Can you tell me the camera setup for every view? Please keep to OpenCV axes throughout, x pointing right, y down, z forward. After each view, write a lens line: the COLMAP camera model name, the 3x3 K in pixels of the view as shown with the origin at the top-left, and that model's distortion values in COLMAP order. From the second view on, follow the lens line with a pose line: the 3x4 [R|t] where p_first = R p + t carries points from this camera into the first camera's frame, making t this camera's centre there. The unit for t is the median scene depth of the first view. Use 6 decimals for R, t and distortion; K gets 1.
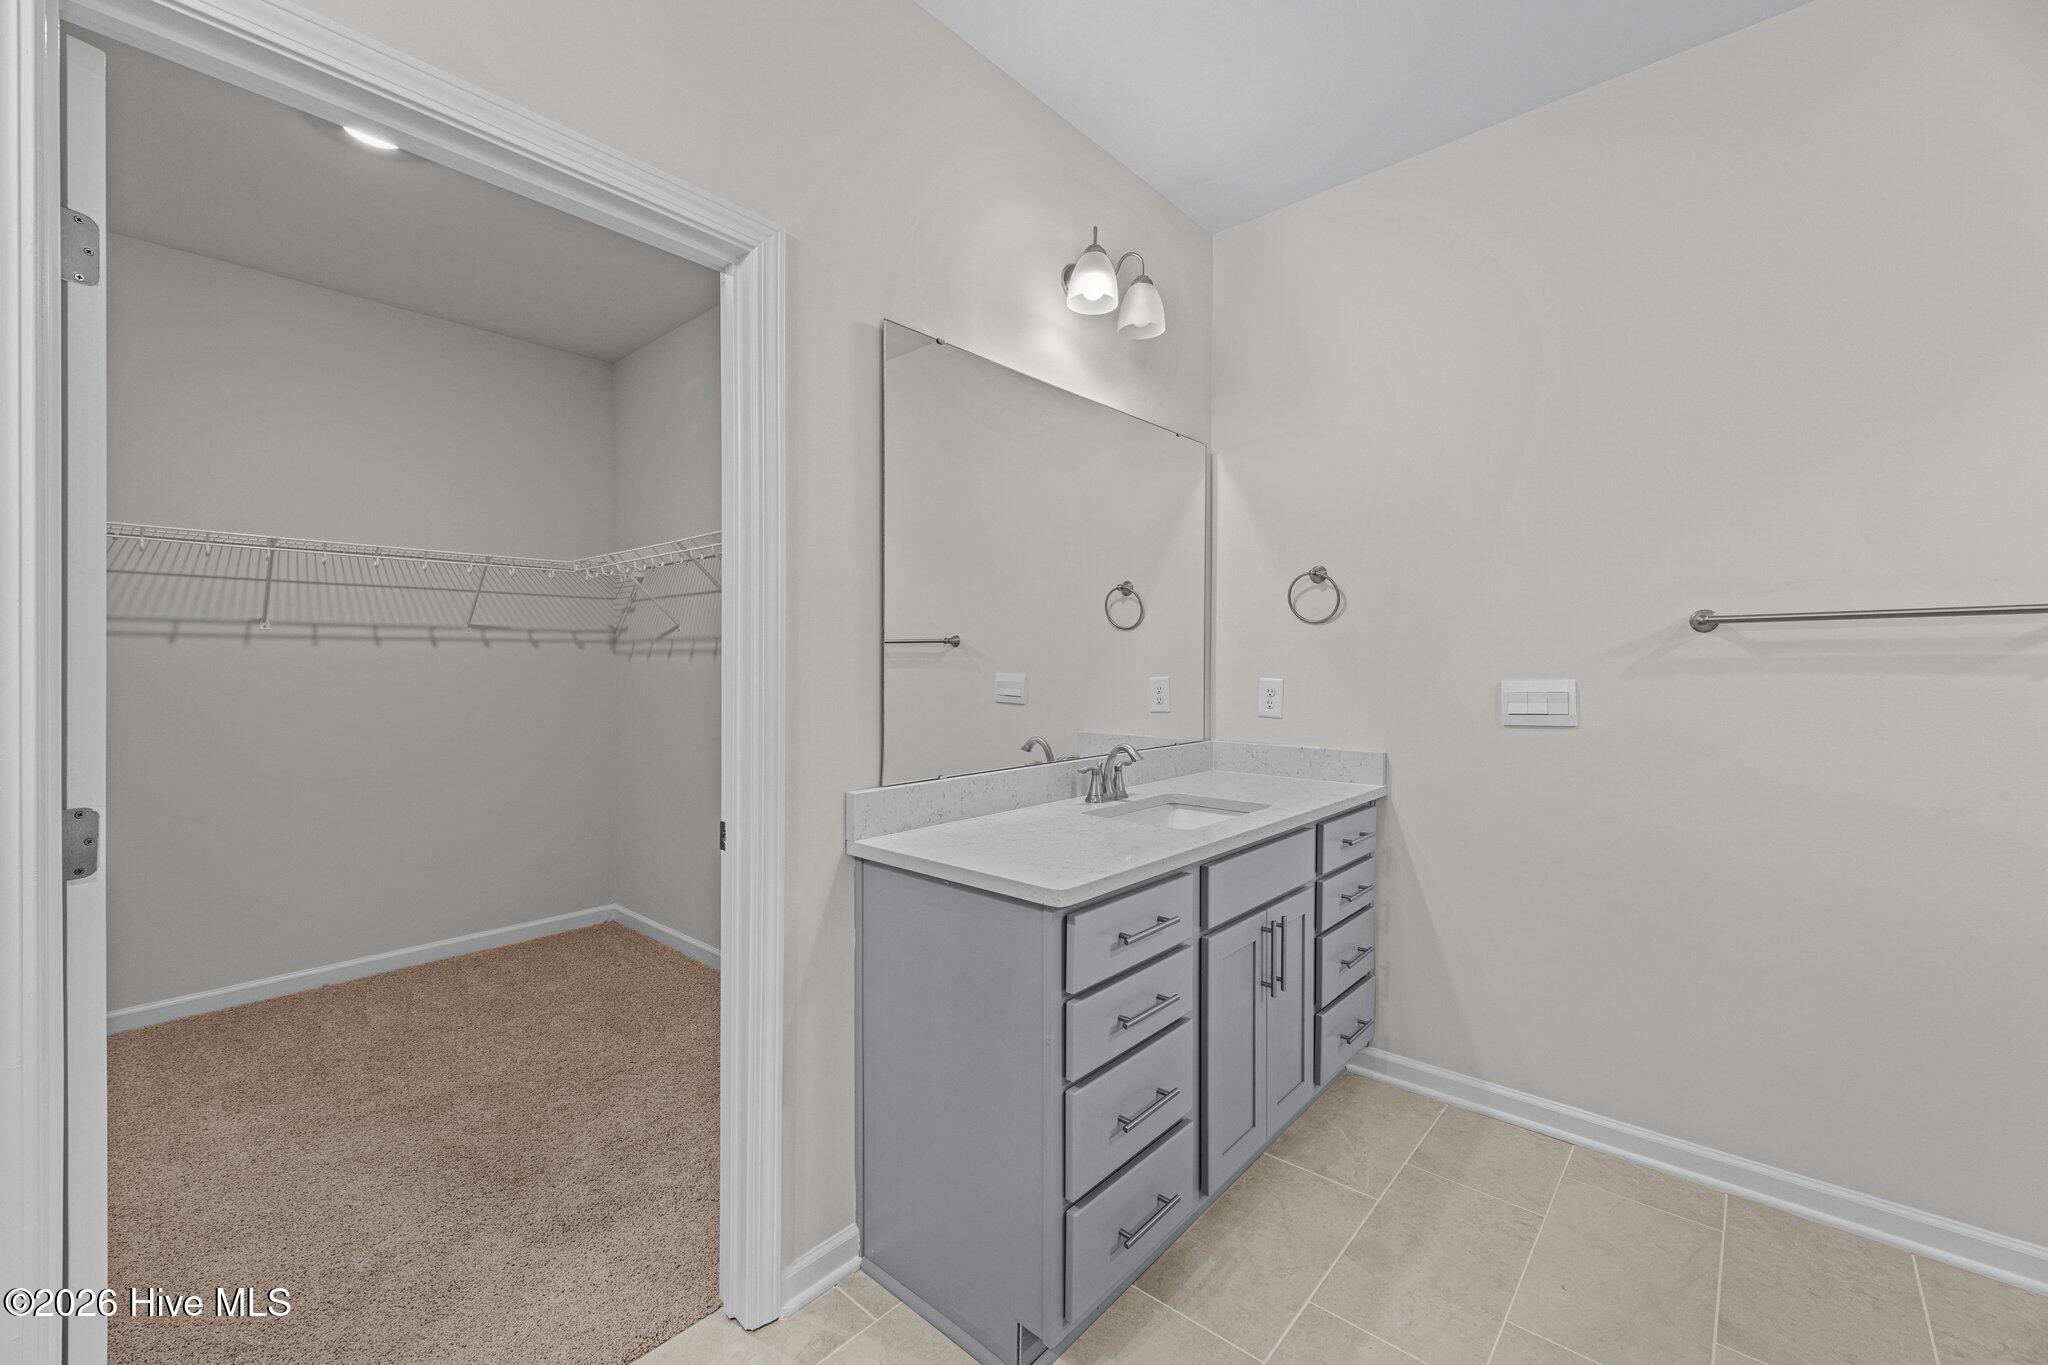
lens RADIAL K [[806.5, 0, 1015.2], [0, 806.5, 678.4], [0, 0, 1]] dist [-0.000229, -0.004186]
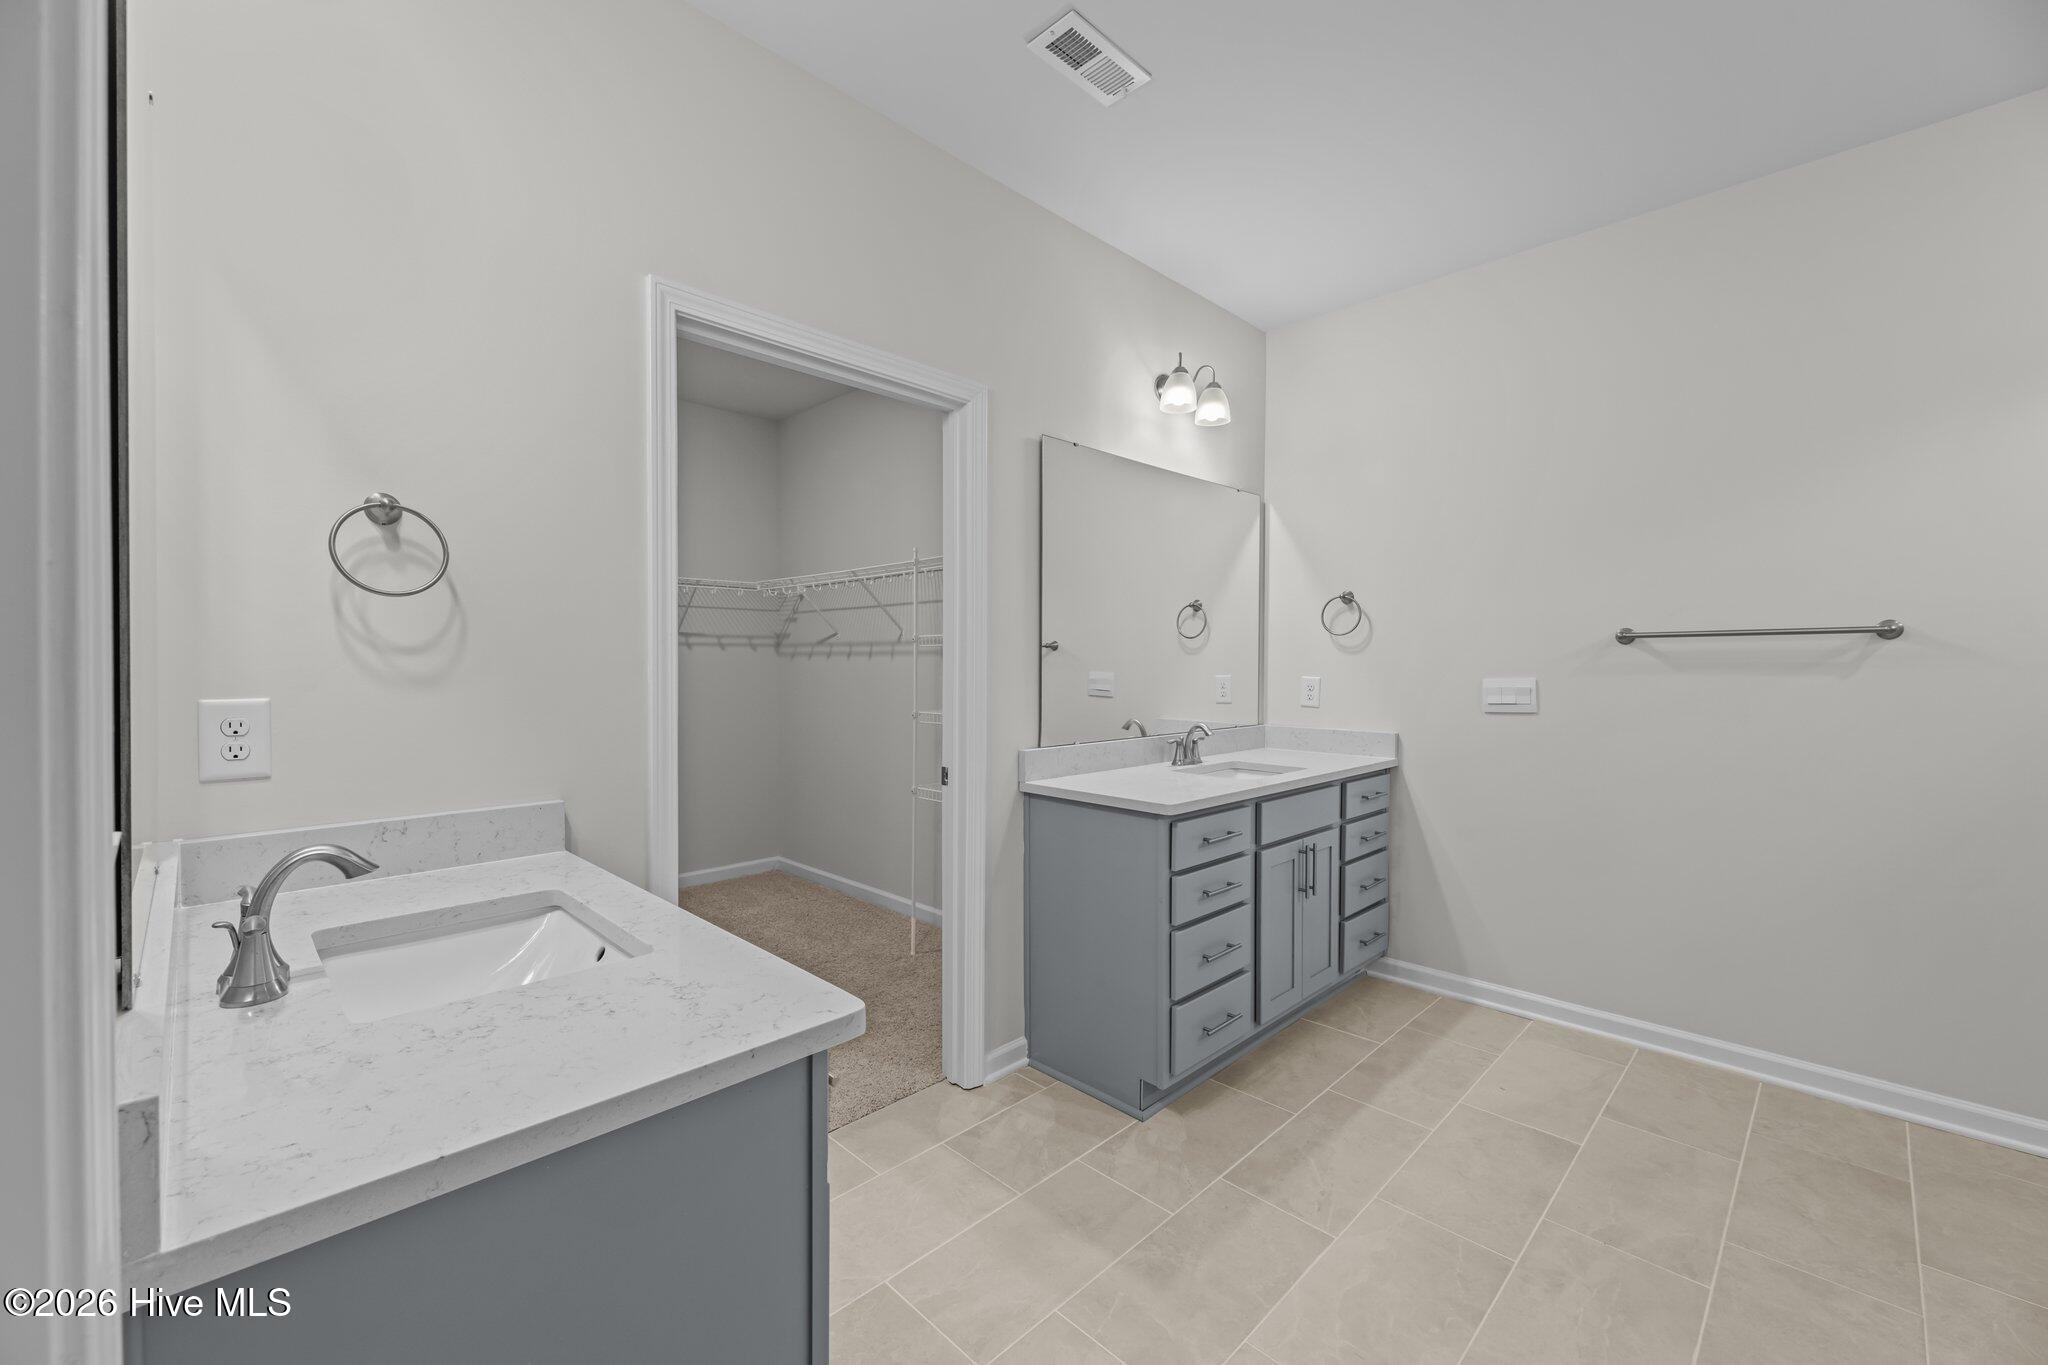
lens RADIAL K [[817.6, 0, 1029.7], [0, 817.6, 674.0], [0, 0, 1]] dist [0.002103, -0.003479]
pose [[0.999131, 0.003770, -0.041500, -0.093807], [-0.003872, 0.999990, -0.002384, 0.000723], [0.041490, 0.002542, 0.999136, -0.392079]]
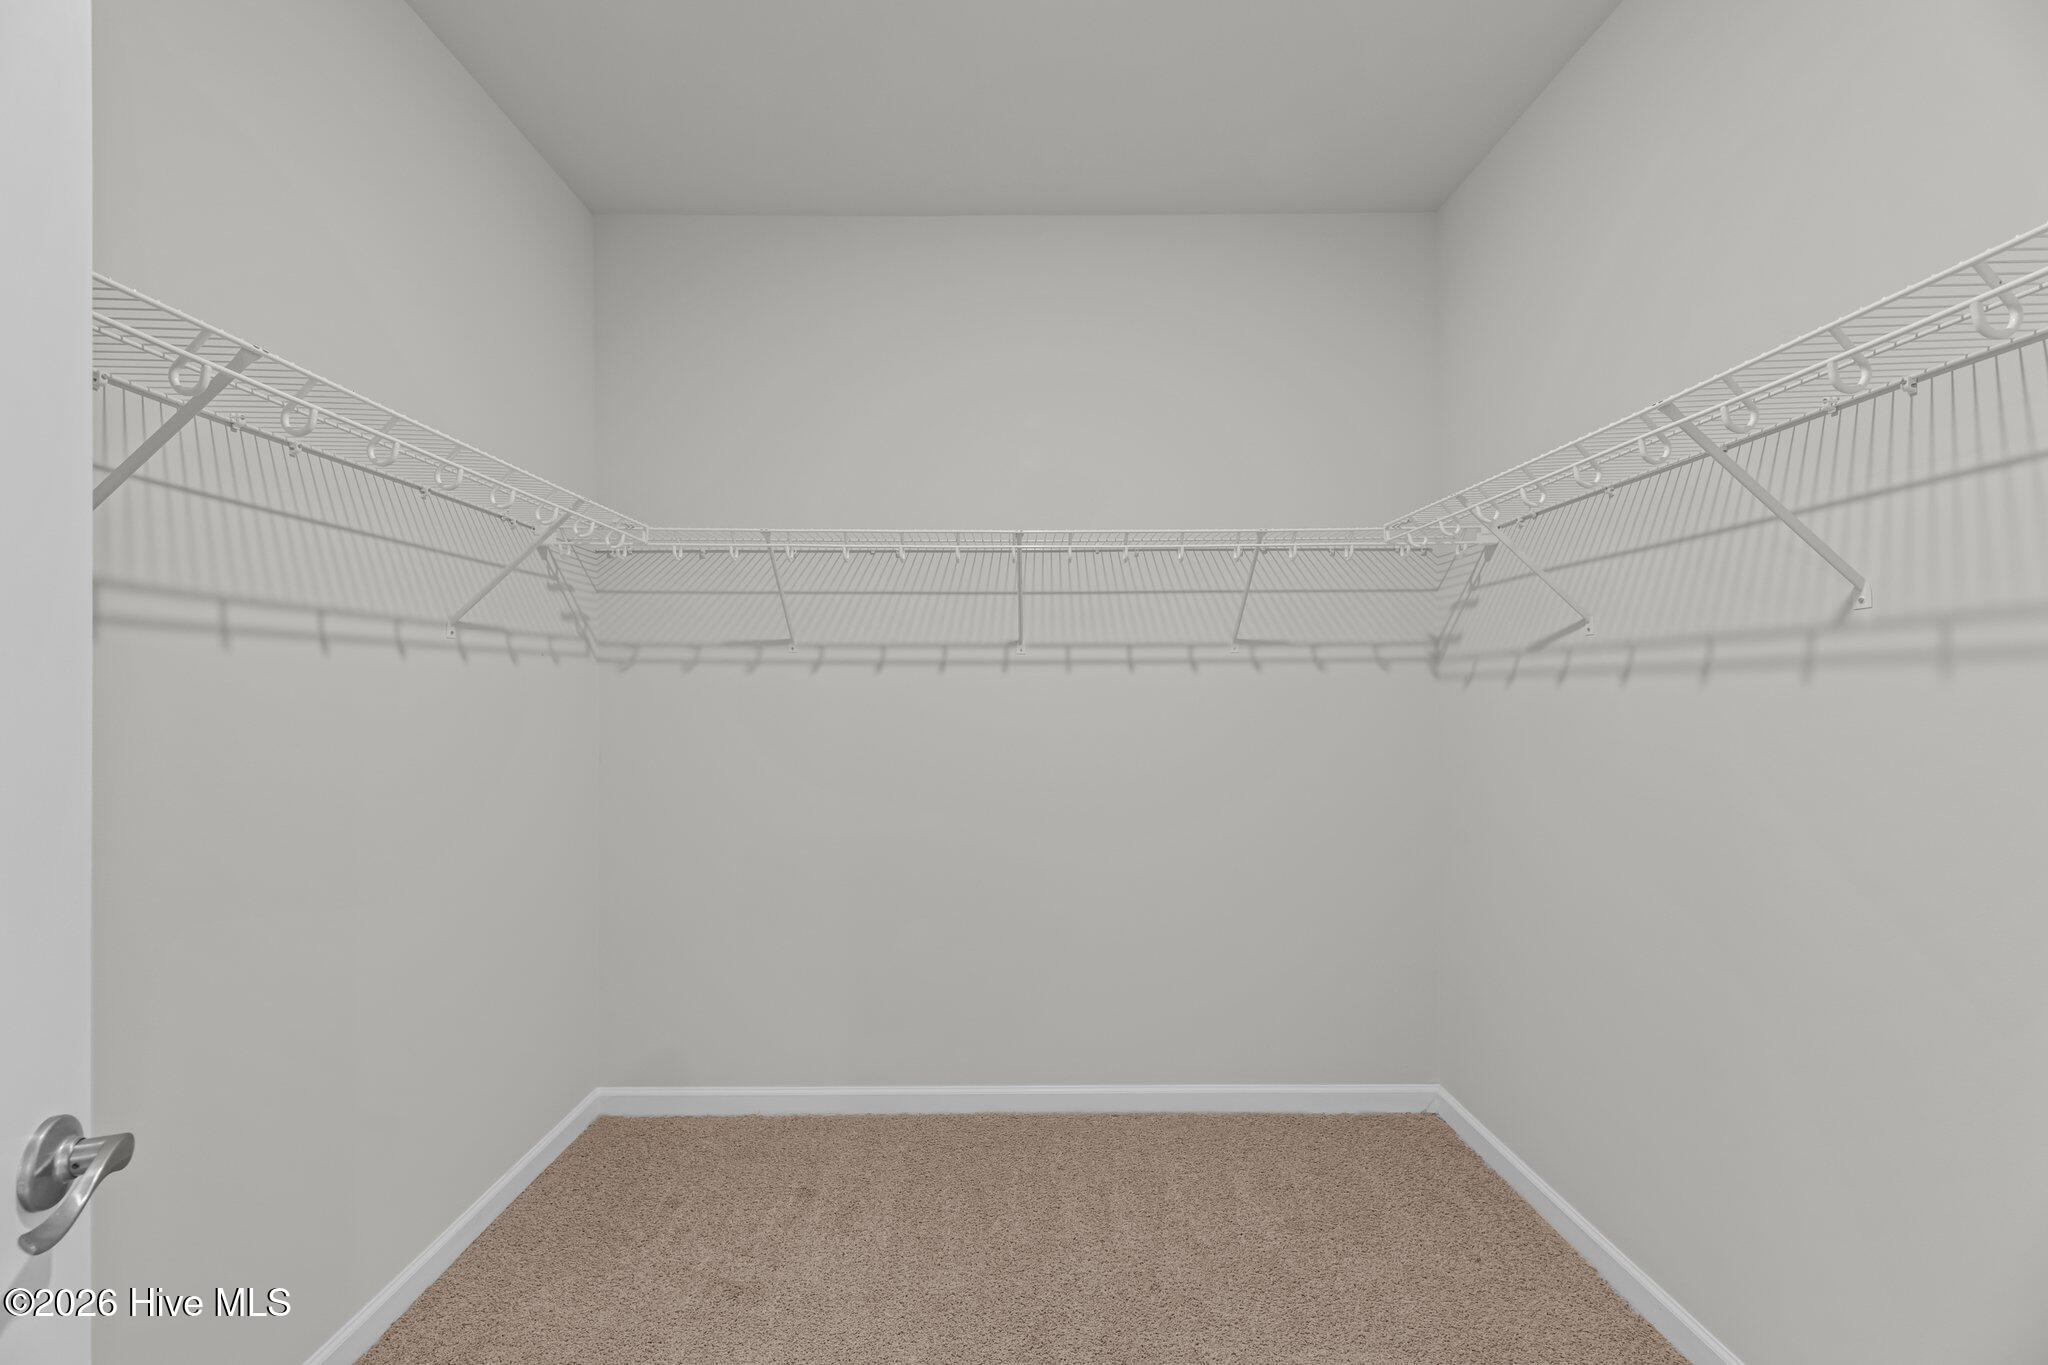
lens RADIAL K [[777.6, 0, 1035.7], [0, 777.6, 705.5], [0, 0, 1]] dist [0.010620, -0.003598]
pose [[0.668361, 0.009235, -0.743780, -0.416751], [-0.010470, 0.999941, 0.003007, -0.013285], [0.743764, 0.005778, 0.668418, 0.601579]]
